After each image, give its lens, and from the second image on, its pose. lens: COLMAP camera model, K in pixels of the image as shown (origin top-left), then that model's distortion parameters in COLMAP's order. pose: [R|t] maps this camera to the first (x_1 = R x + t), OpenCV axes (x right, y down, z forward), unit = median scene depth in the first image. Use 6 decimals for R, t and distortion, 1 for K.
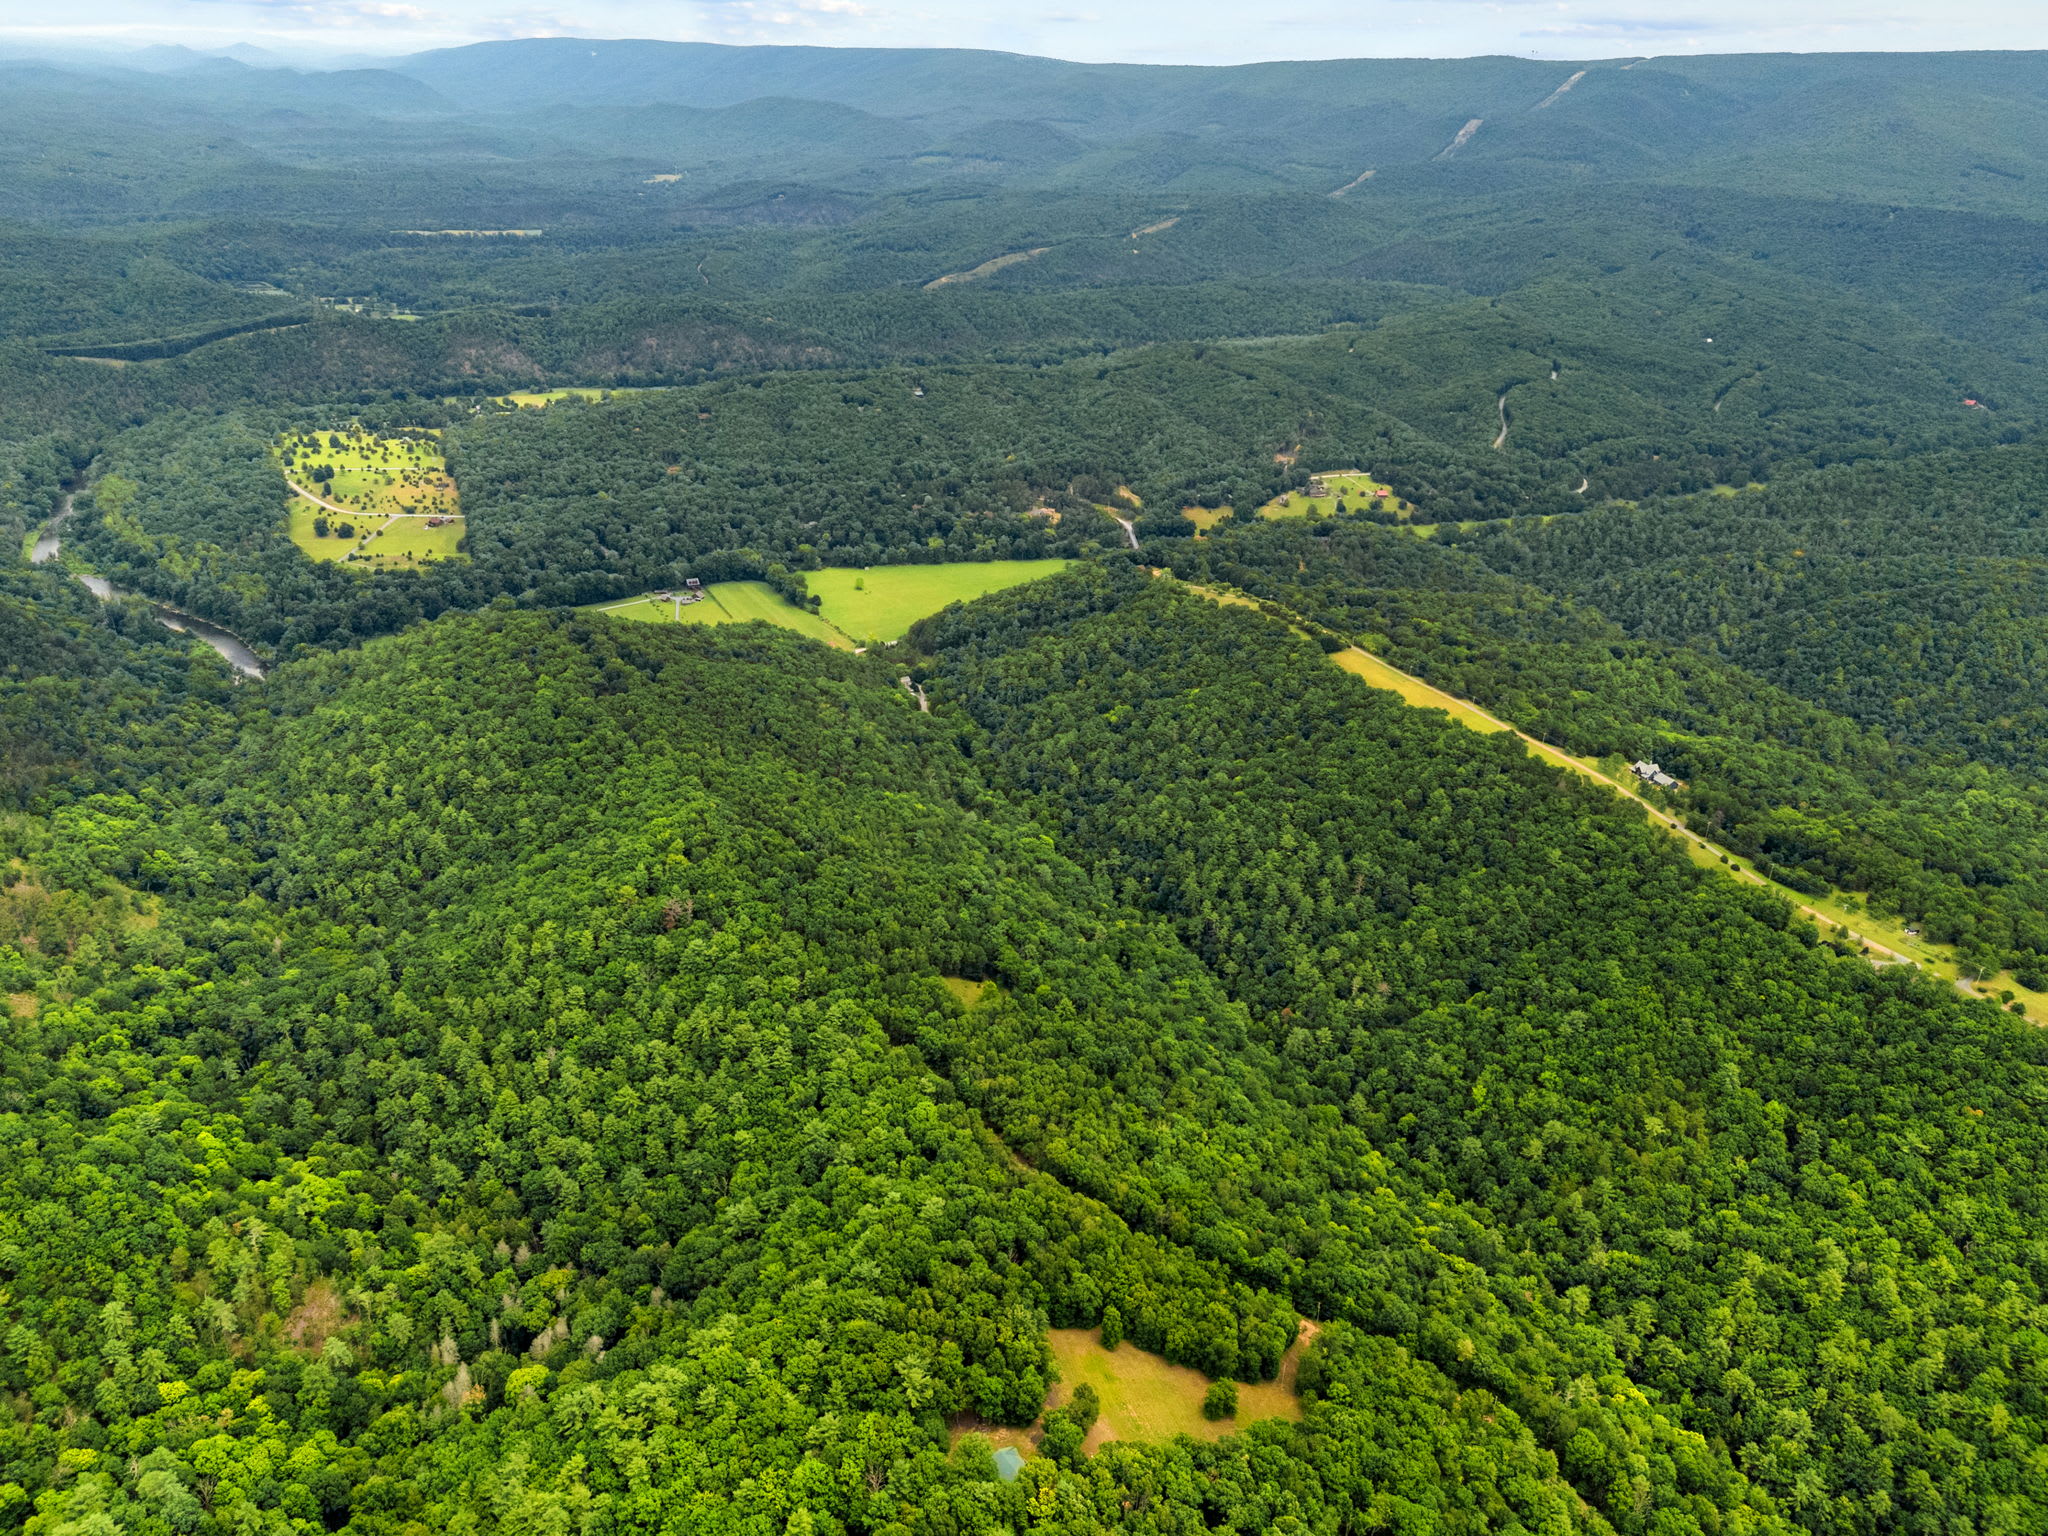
lens RADIAL K [[1527.6, 0, 1024.0], [0, 1527.6, 768.0], [0, 0, 1]] dist [0.057498, -0.055709]
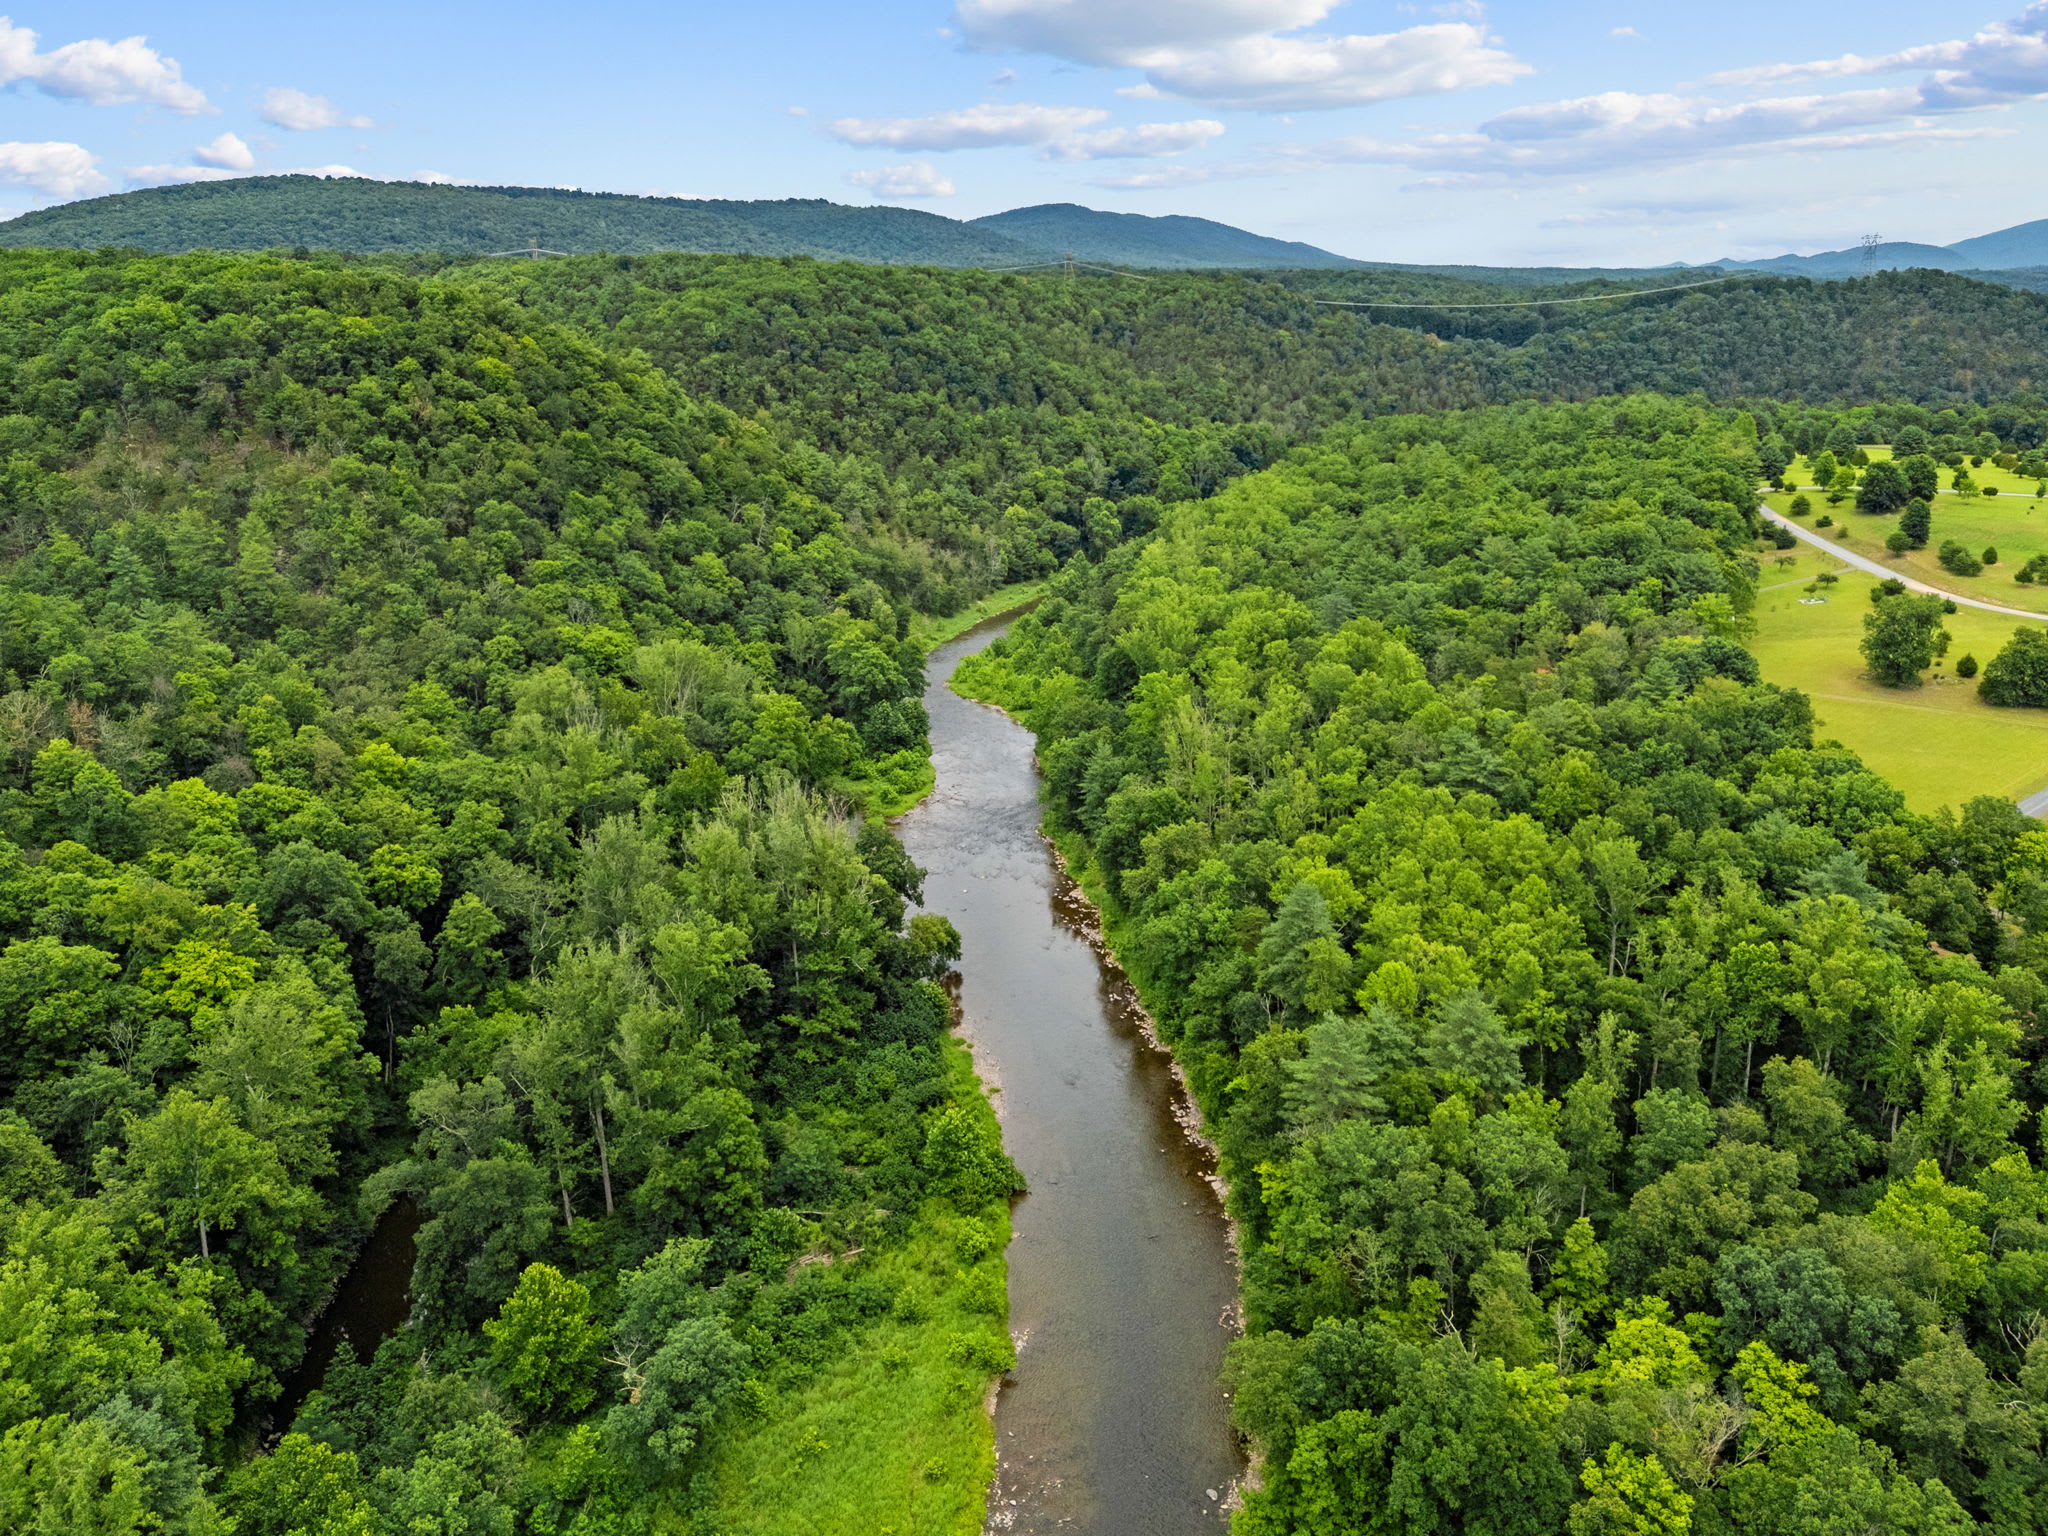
lens RADIAL K [[1588.2, 0, 1024.0], [0, 1588.2, 768.0], [0, 0, 1]] dist [0.106843, -0.110947]
pose [[0.674015, 0.161704, -0.720802, -0.334378], [-0.267322, 0.963010, -0.033930, -0.089889], [0.688653, 0.215555, 0.692310, 0.688129]]
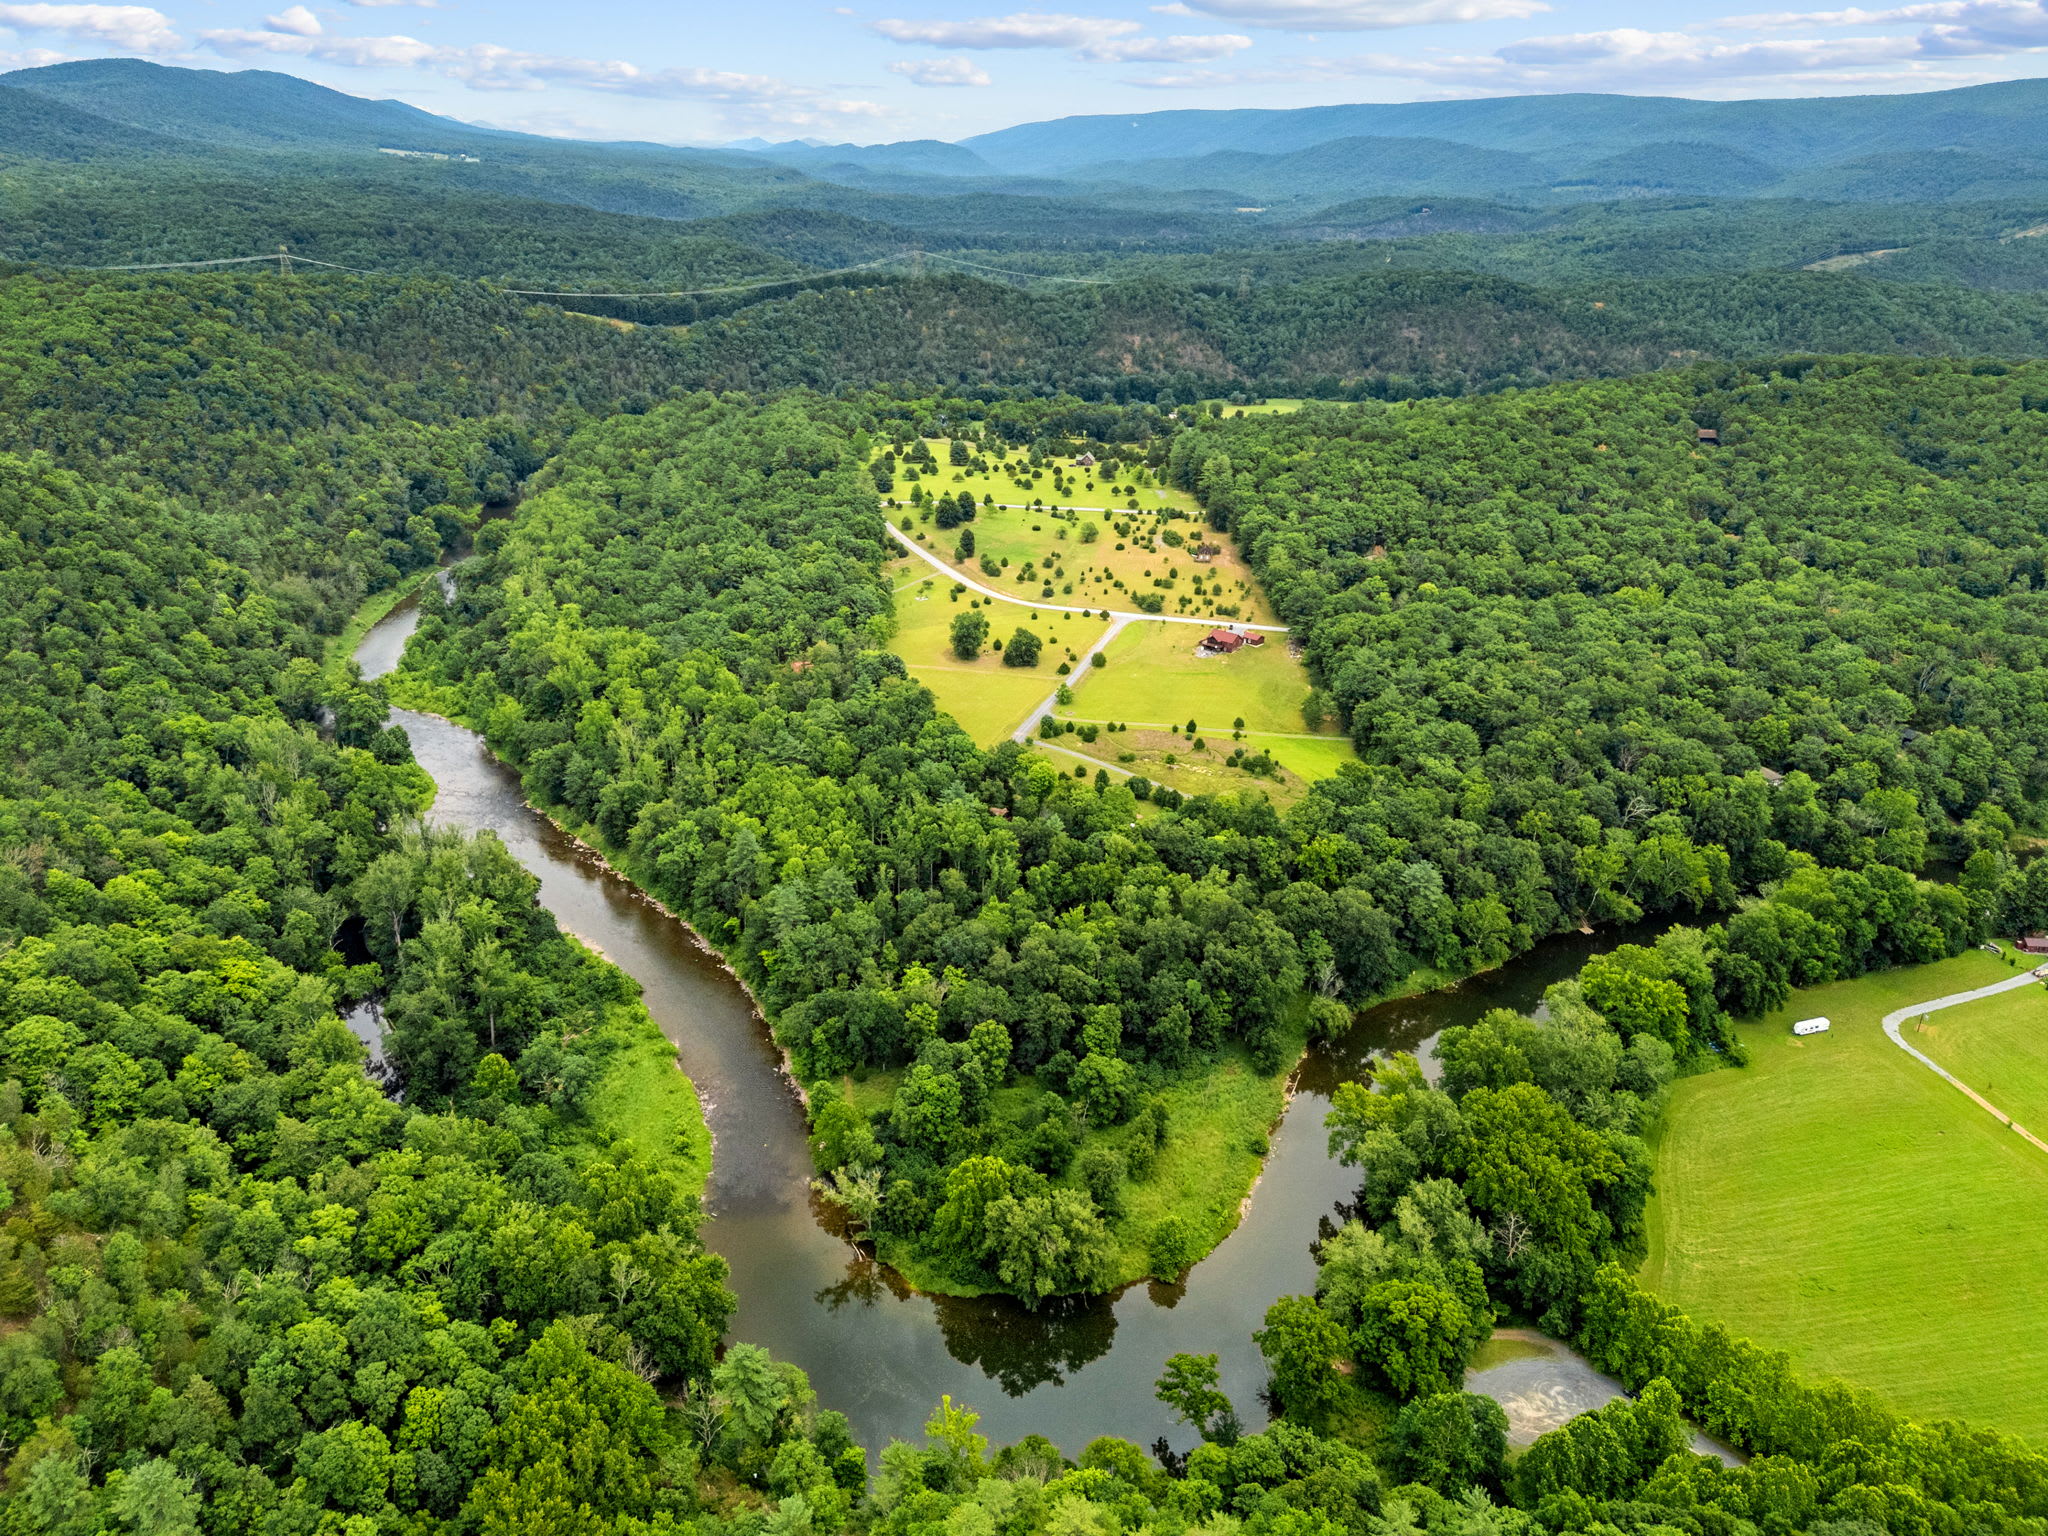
lens RADIAL K [[1527.6, 0, 1024.0], [0, 1527.6, 768.0], [0, 0, 1]] dist [0.057498, -0.055709]
pose [[0.955660, 0.101827, -0.276306, -0.291833], [-0.115802, 0.992666, -0.034697, -0.097867], [0.270746, 0.065155, 0.960443, 0.554831]]
